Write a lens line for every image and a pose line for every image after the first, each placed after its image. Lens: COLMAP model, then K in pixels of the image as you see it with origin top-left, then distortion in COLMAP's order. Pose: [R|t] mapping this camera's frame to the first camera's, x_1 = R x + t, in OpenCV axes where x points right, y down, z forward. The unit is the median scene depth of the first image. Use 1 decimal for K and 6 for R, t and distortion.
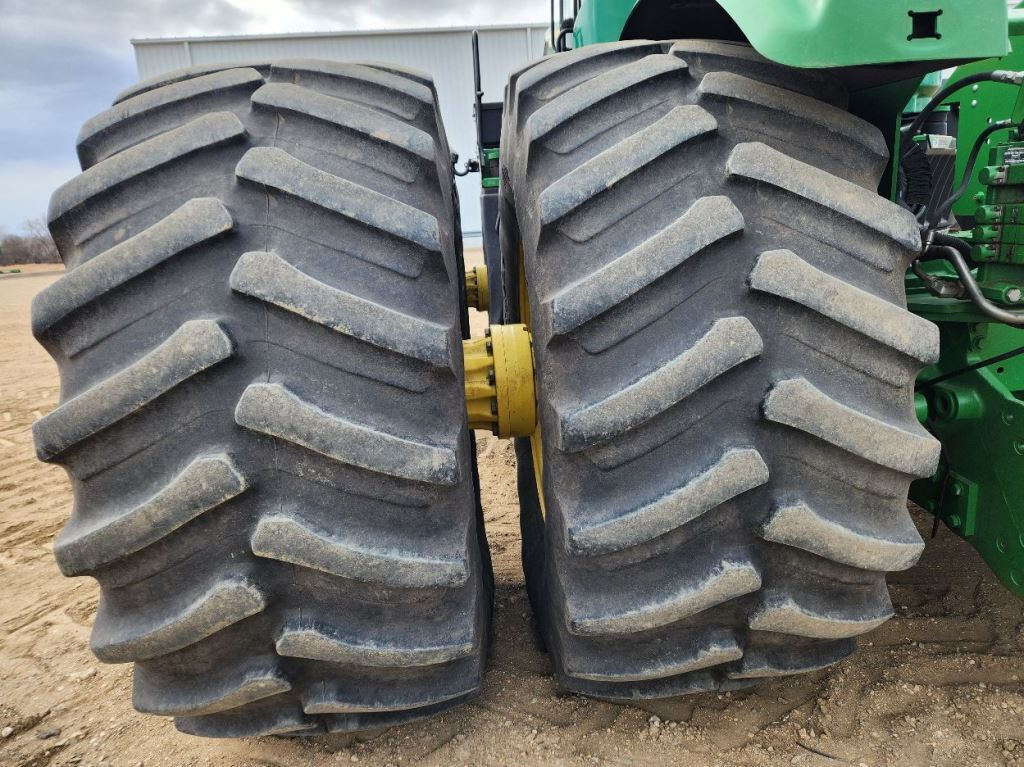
lens RADIAL K [[670.7, 0, 515.5], [0, 670.7, 394.2], [0, 0, 1]] dist [0.059209, -0.051697]
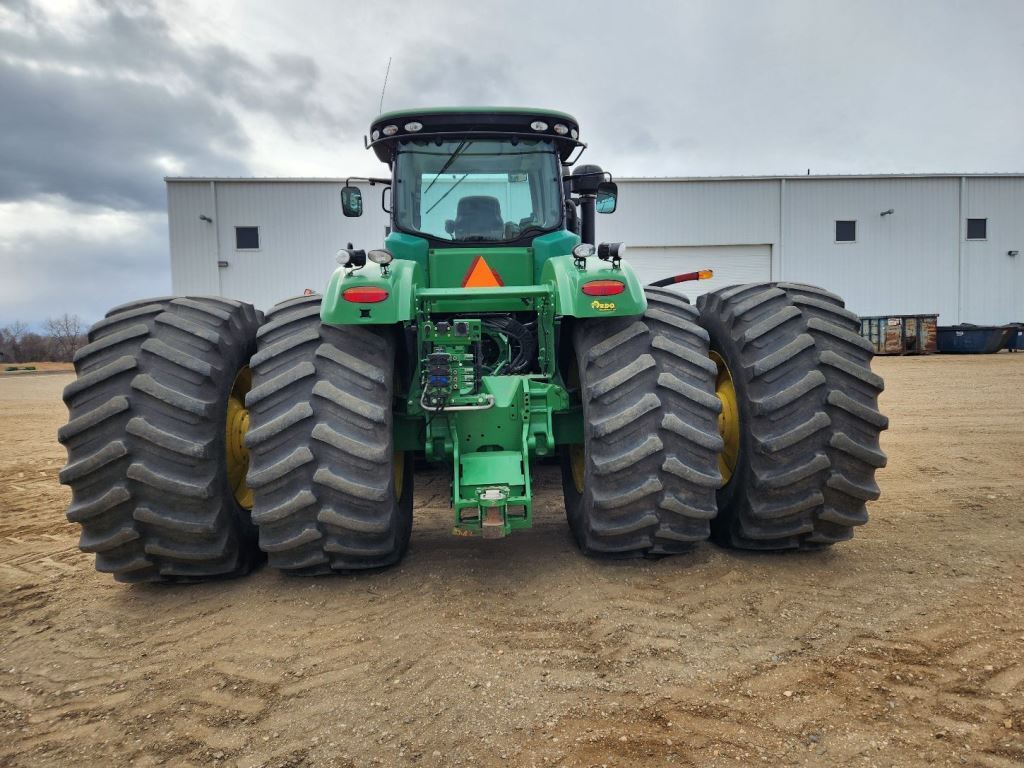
lens RADIAL K [[670.7, 0, 515.5], [0, 670.7, 394.7], [0, 0, 1]] dist [0.059209, -0.051697]
pose [[0.999243, 0.038483, -0.005756, 1.226818], [-0.038904, 0.985289, -0.166410, 0.297412], [-0.000732, 0.166508, 0.986040, -1.853439]]
